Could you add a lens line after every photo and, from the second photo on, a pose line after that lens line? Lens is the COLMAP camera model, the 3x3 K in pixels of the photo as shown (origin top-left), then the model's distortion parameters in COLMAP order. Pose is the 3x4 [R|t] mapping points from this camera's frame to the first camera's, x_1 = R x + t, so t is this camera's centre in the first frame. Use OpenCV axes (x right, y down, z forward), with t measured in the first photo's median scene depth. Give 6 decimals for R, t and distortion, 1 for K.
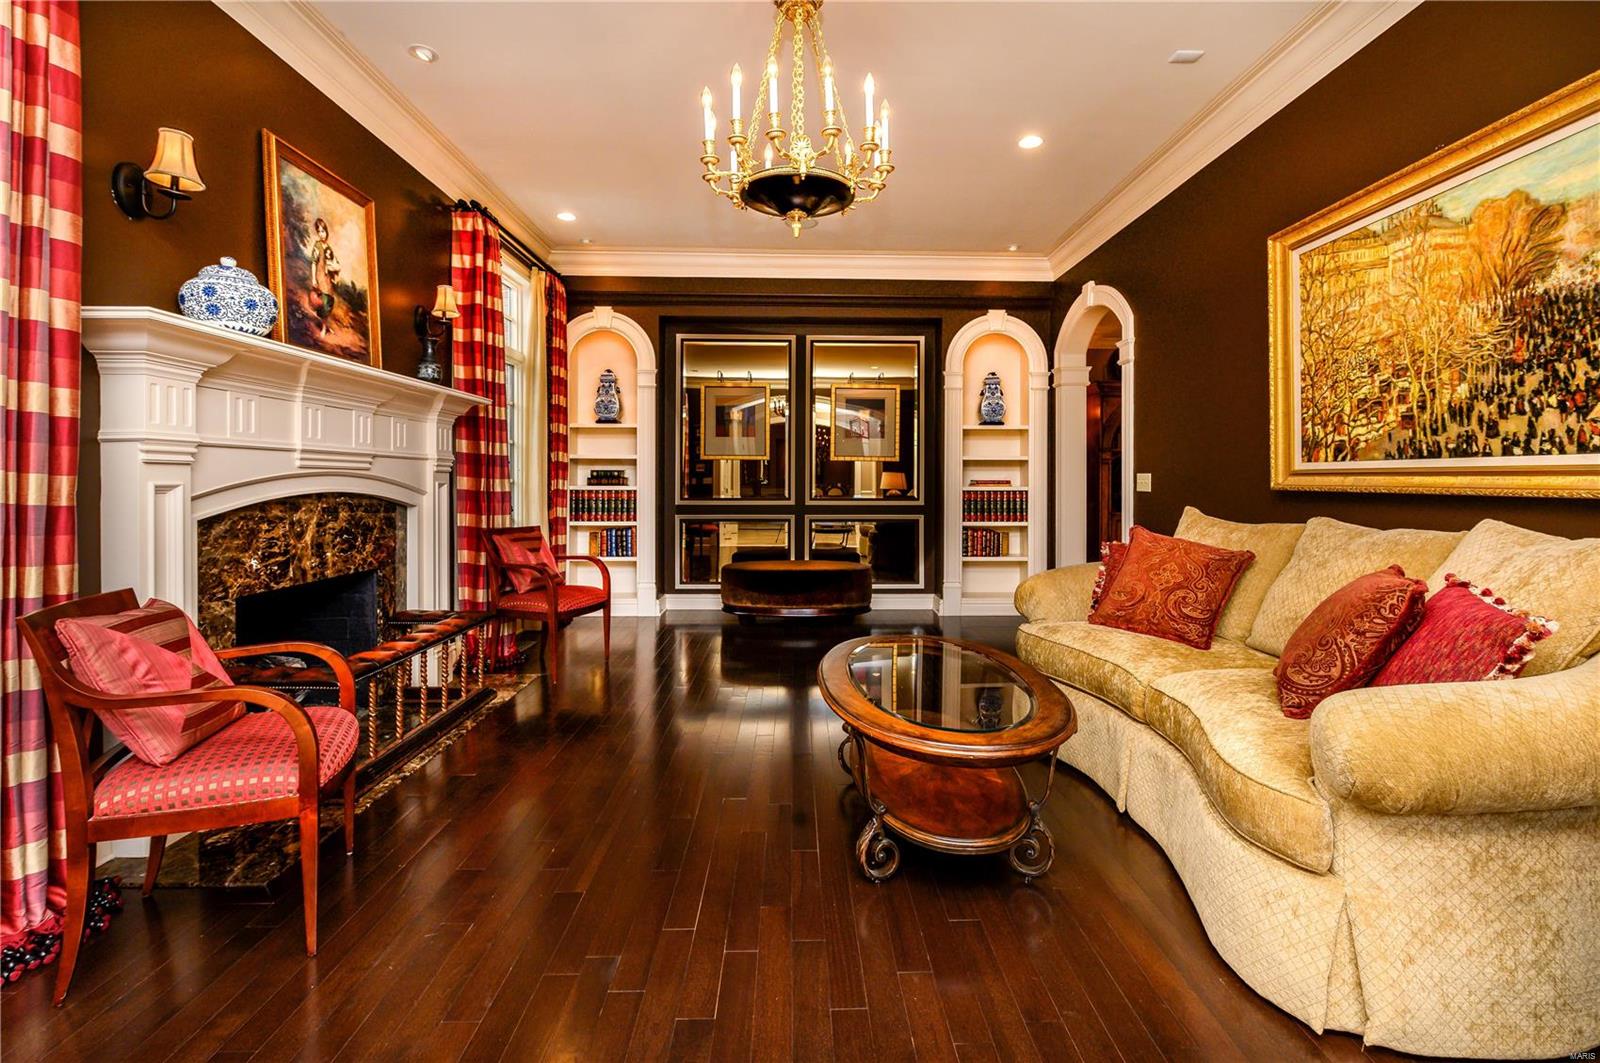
lens RADIAL K [[696.0, 0, 854.7], [0, 696.0, 480.9], [0, 0, 1]] dist [-0.005389, -0.001510]
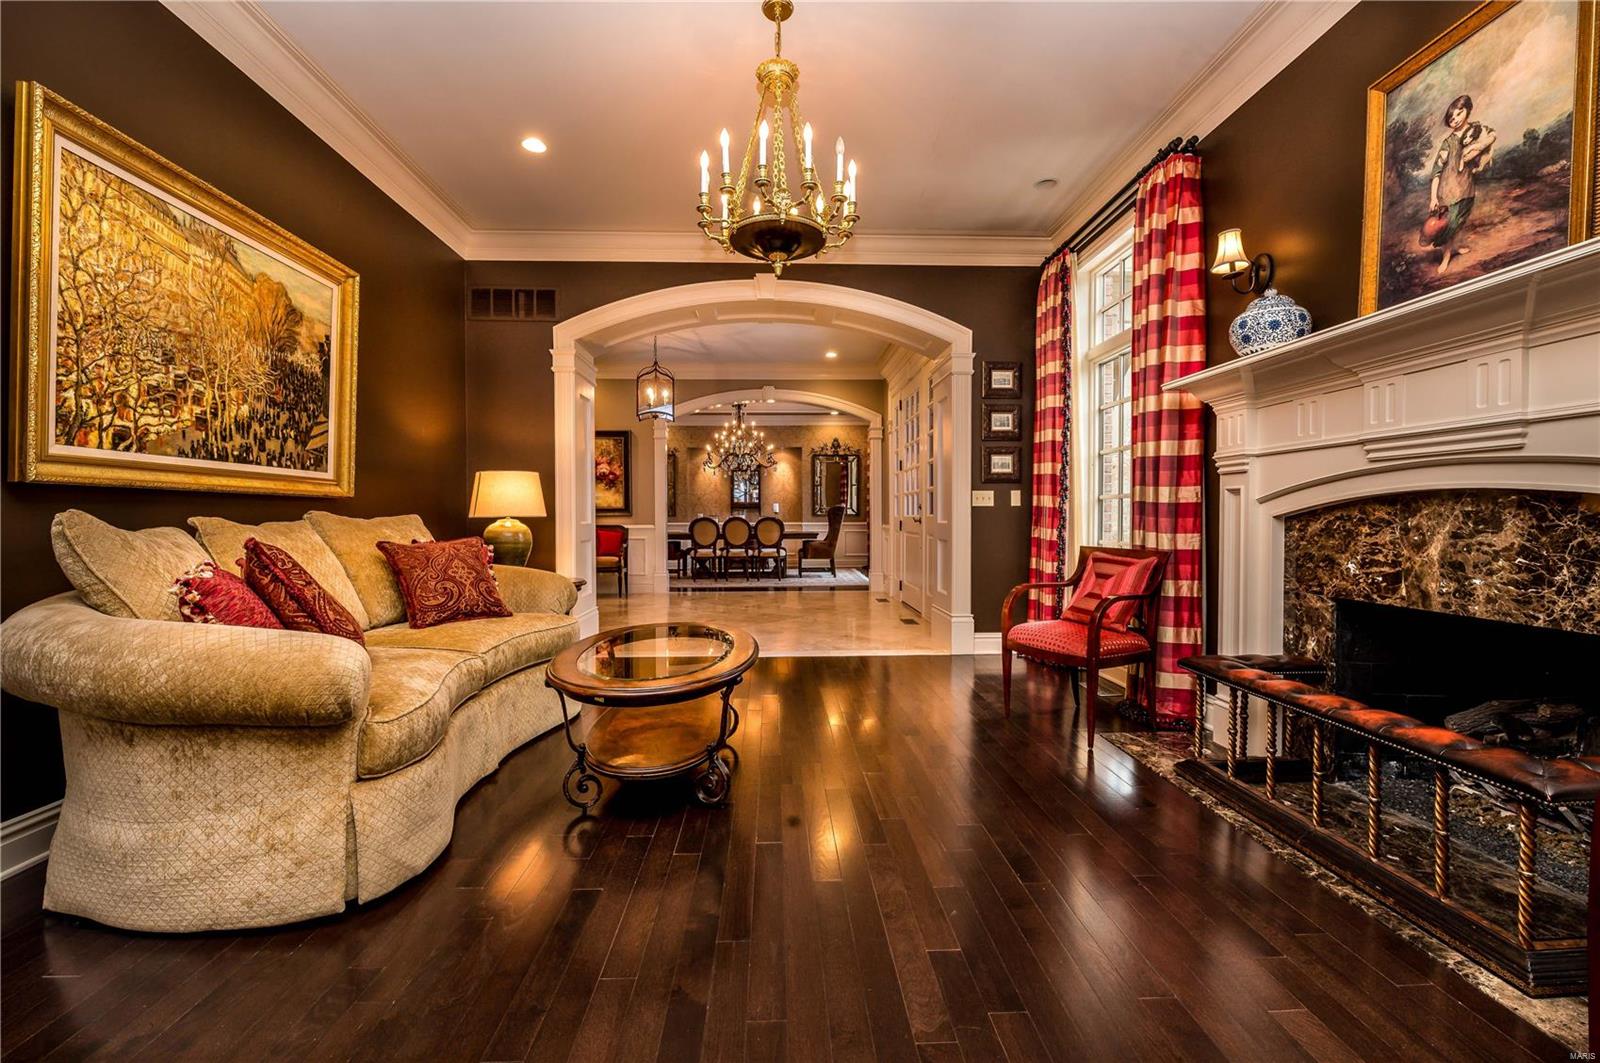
lens RADIAL K [[696.0, 0, 796.2], [0, 696.0, 522.2], [0, 0, 1]] dist [-0.005389, -0.001510]
pose [[-0.998295, -0.003781, 0.058254, -0.160248], [-0.003436, 0.999976, 0.006010, 0.052360], [-0.058275, 0.005800, -0.998284, 1.902006]]
